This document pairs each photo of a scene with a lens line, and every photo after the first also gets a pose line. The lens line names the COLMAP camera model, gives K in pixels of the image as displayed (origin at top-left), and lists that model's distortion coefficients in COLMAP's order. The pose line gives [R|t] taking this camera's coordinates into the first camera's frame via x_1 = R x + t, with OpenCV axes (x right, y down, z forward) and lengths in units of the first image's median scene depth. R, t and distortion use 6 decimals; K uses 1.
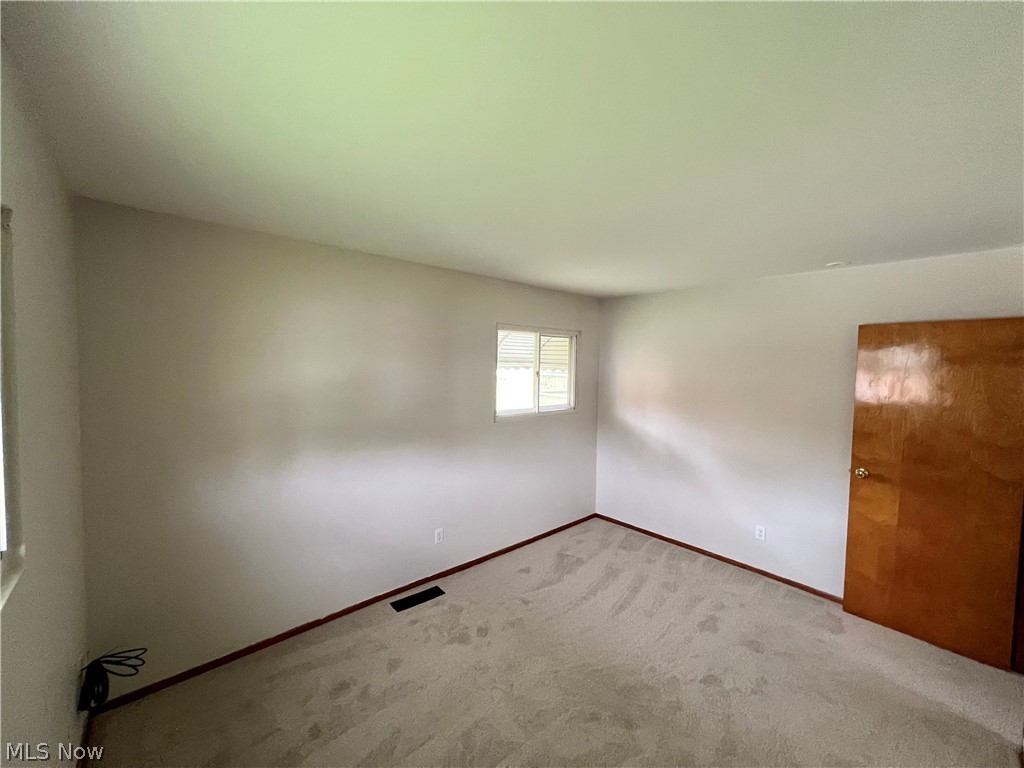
lens RADIAL K [[409.9, 0, 508.7], [0, 409.9, 389.0], [0, 0, 1]] dist [-0.002556, 0.000602]
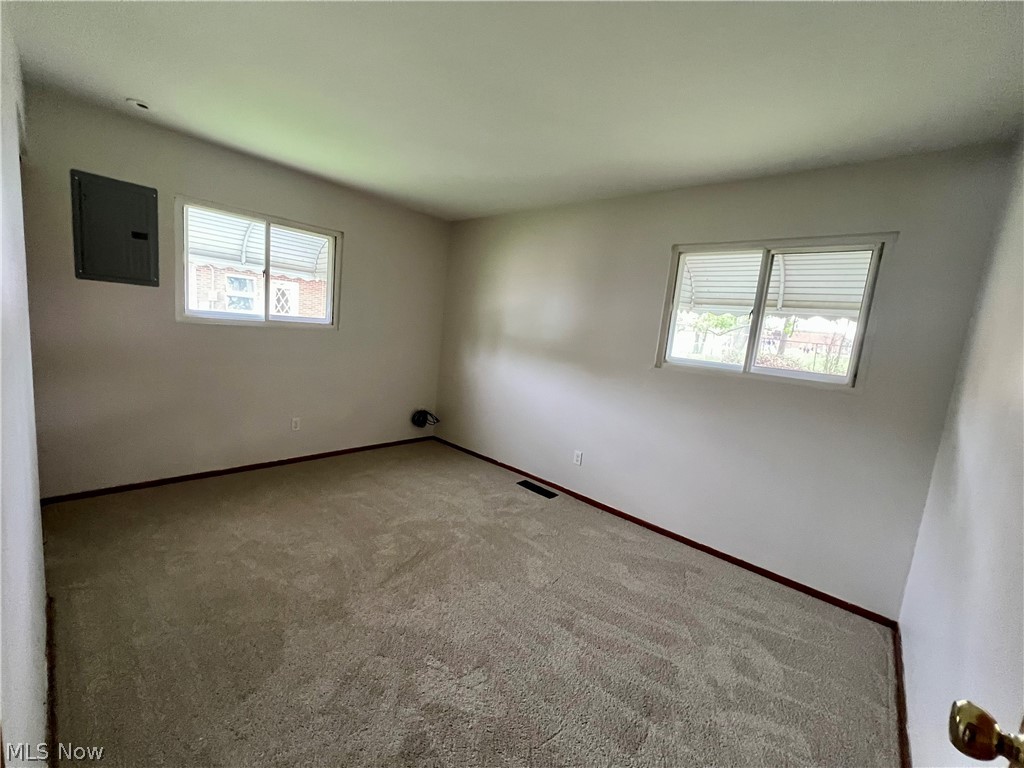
lens RADIAL K [[409.9, 0, 511.9], [0, 409.9, 382.1], [0, 0, 1]] dist [-0.002556, 0.000602]
pose [[0.101618, 0.125328, -0.986897, 0.866047], [-0.160741, 0.981066, 0.108037, 0.074664], [0.981752, 0.147657, 0.119839, 0.681612]]
